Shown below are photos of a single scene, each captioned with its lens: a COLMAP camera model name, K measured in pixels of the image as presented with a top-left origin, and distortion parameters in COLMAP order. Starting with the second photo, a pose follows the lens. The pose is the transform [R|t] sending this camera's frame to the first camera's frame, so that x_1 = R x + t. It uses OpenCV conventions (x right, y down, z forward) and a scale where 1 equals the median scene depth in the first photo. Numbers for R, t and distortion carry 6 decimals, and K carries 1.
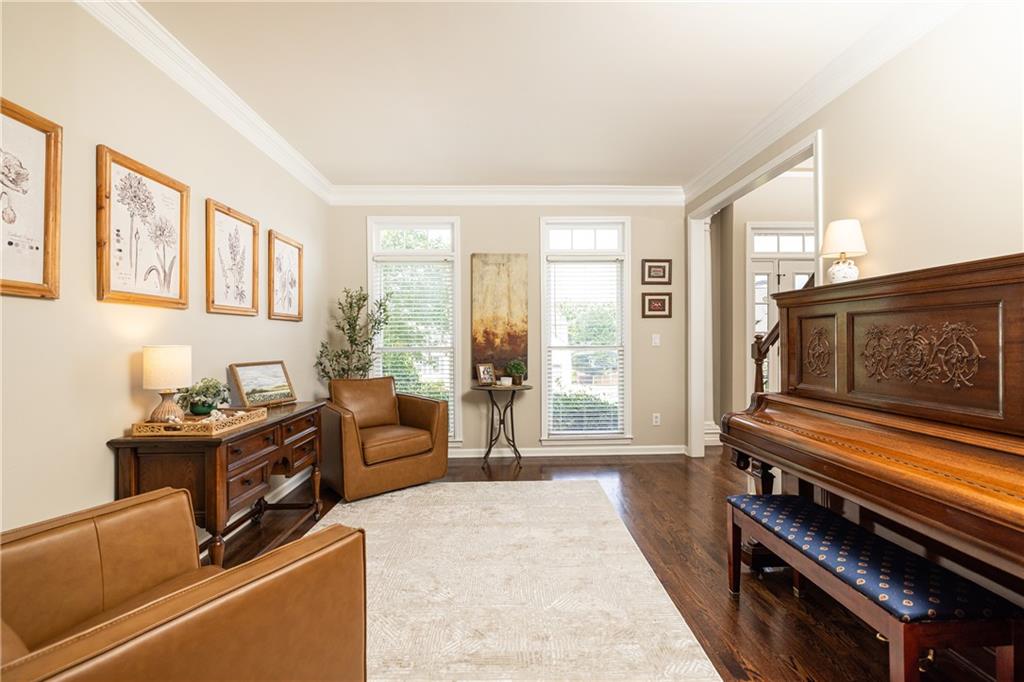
lens RADIAL K [[443.1, 0, 505.9], [0, 443.1, 336.6], [0, 0, 1]] dist [-0.001228, -0.000040]
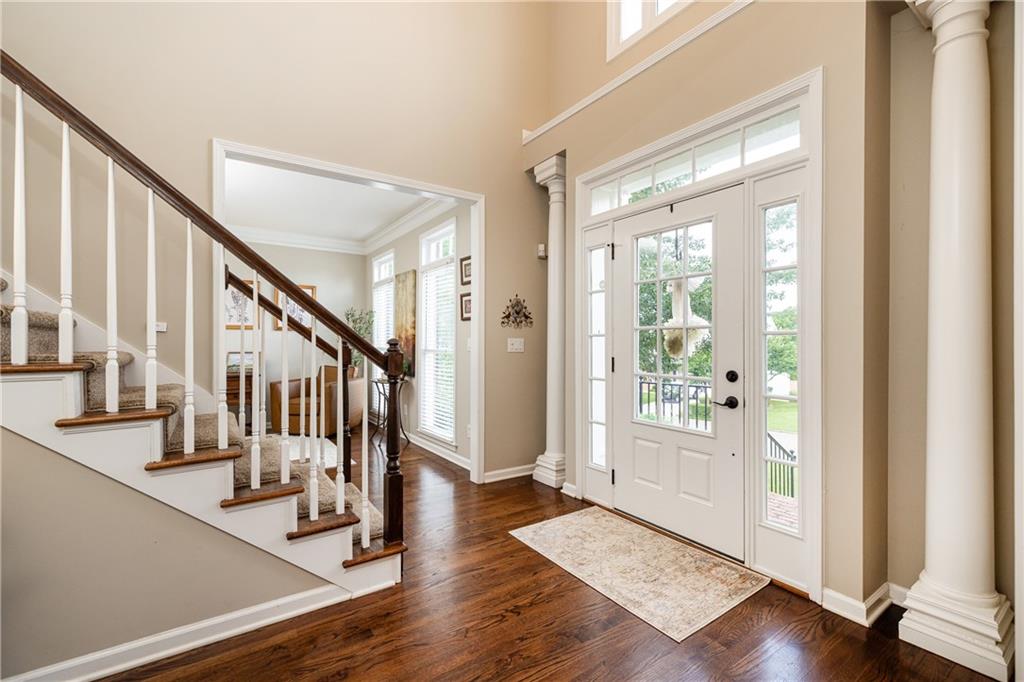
lens RADIAL K [[434.6, 0, 510.6], [0, 434.6, 343.5], [0, 0, 1]] dist [0.002827, 0.000014]
pose [[0.555240, 0.009791, -0.831633, 1.786834], [-0.004859, 0.999952, 0.008528, -0.003679], [0.831676, -0.000694, 0.555261, 0.901748]]
